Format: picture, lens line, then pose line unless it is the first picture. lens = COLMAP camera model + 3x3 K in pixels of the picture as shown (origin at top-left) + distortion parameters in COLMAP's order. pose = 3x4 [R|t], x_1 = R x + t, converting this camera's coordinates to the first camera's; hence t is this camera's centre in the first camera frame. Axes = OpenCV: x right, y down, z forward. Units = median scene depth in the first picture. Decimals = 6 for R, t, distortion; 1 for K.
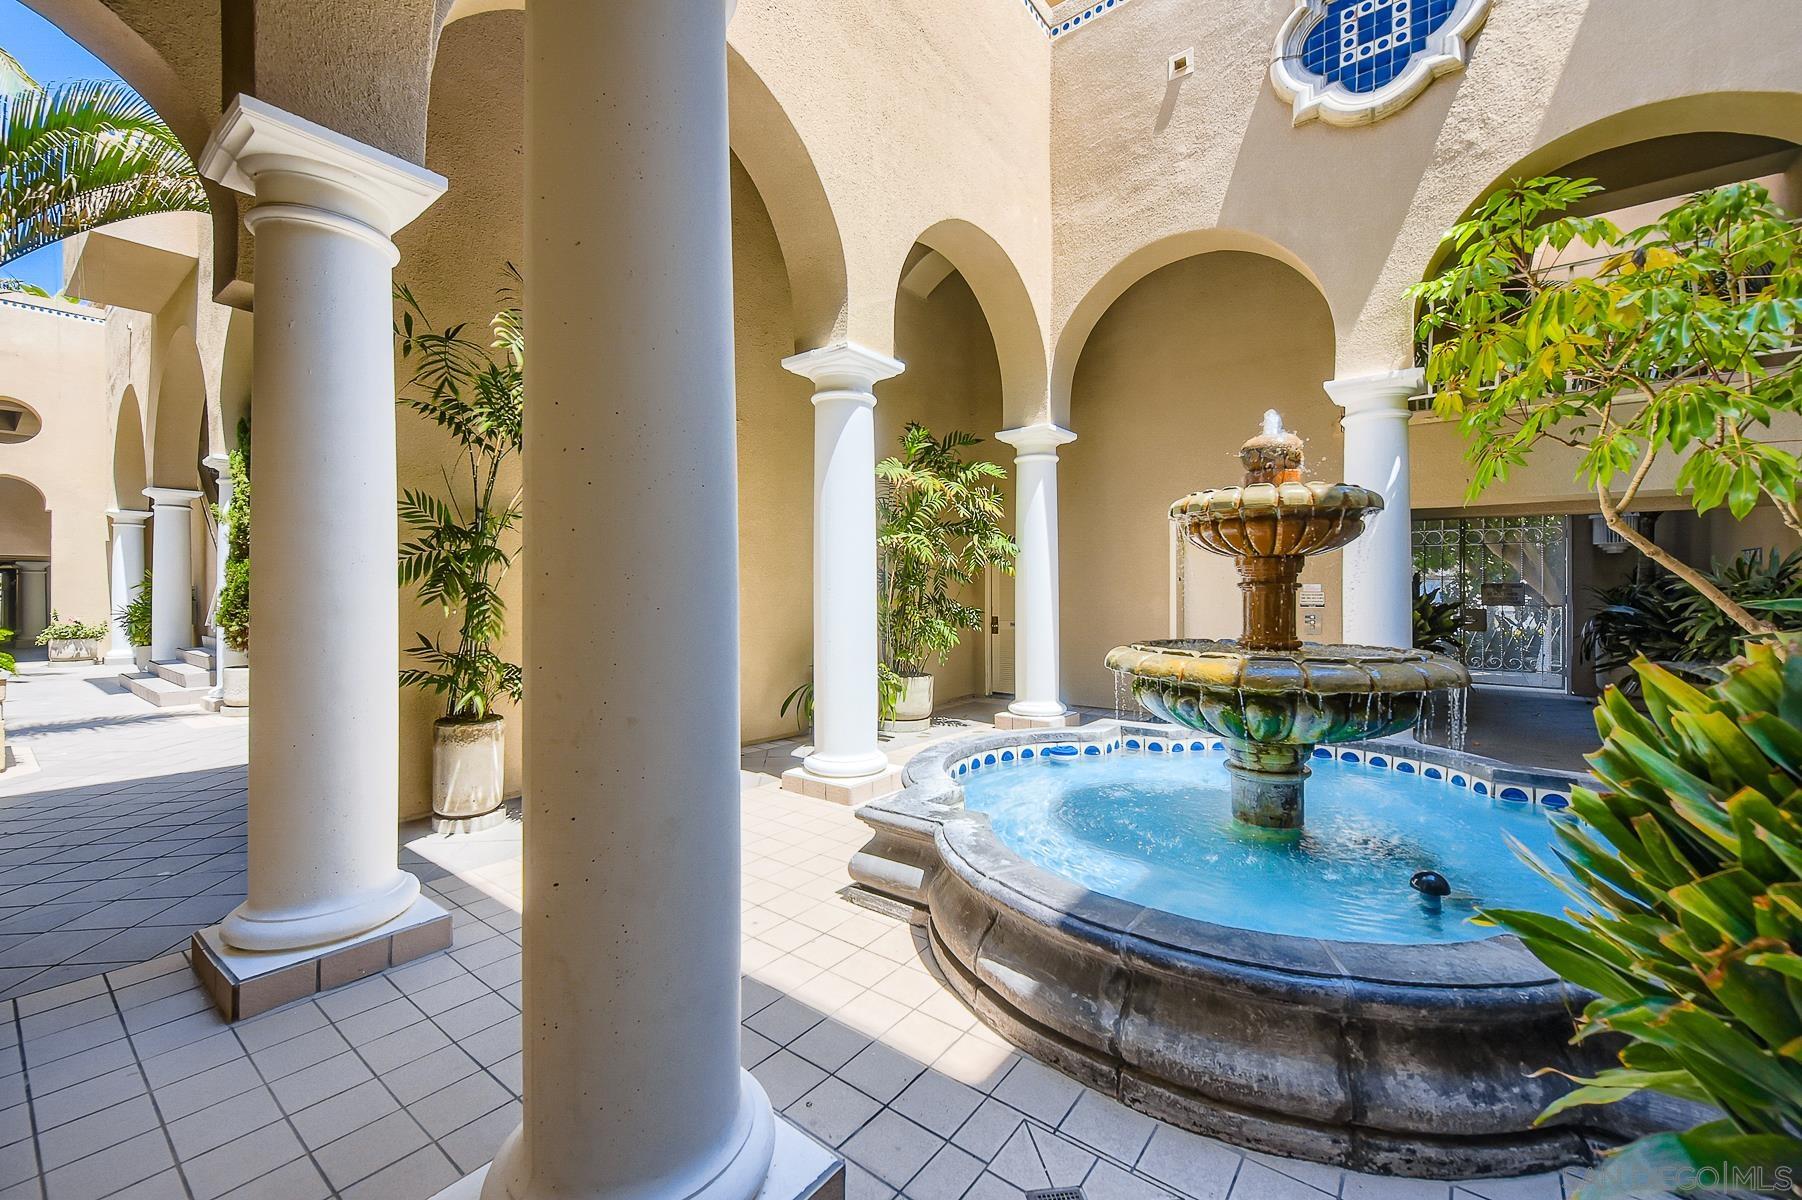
lens RADIAL K [[727.3, 0, 894.4], [0, 727.3, 593.8], [0, 0, 1]] dist [0.002615, 0.000088]
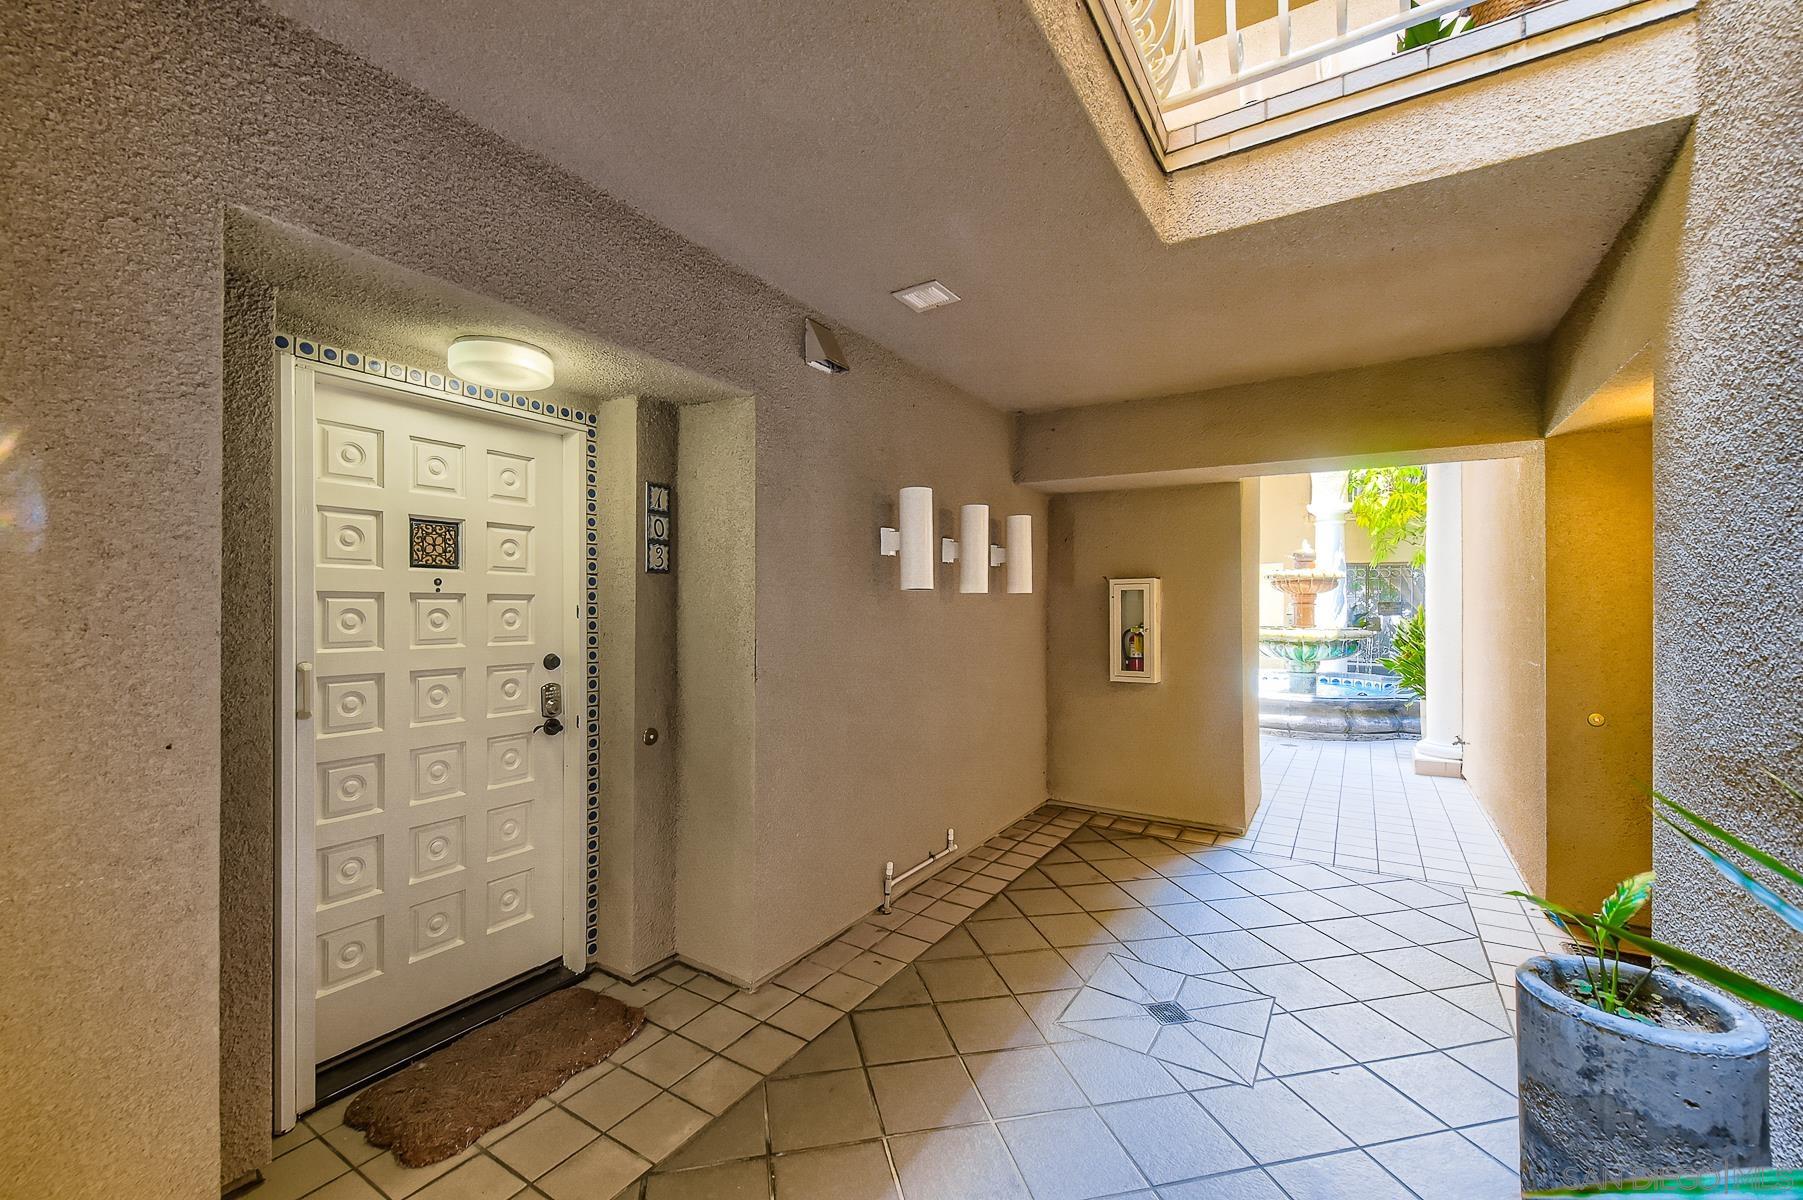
lens RADIAL K [[727.7, 0, 906.3], [0, 727.7, 605.2], [0, 0, 1]] dist [0.002615, 0.000088]
pose [[0.994923, 0.003375, 0.100584, -1.331682], [-0.003268, 0.999994, -0.001236, -0.002280], [-0.100587, 0.000901, 0.994928, -1.671328]]
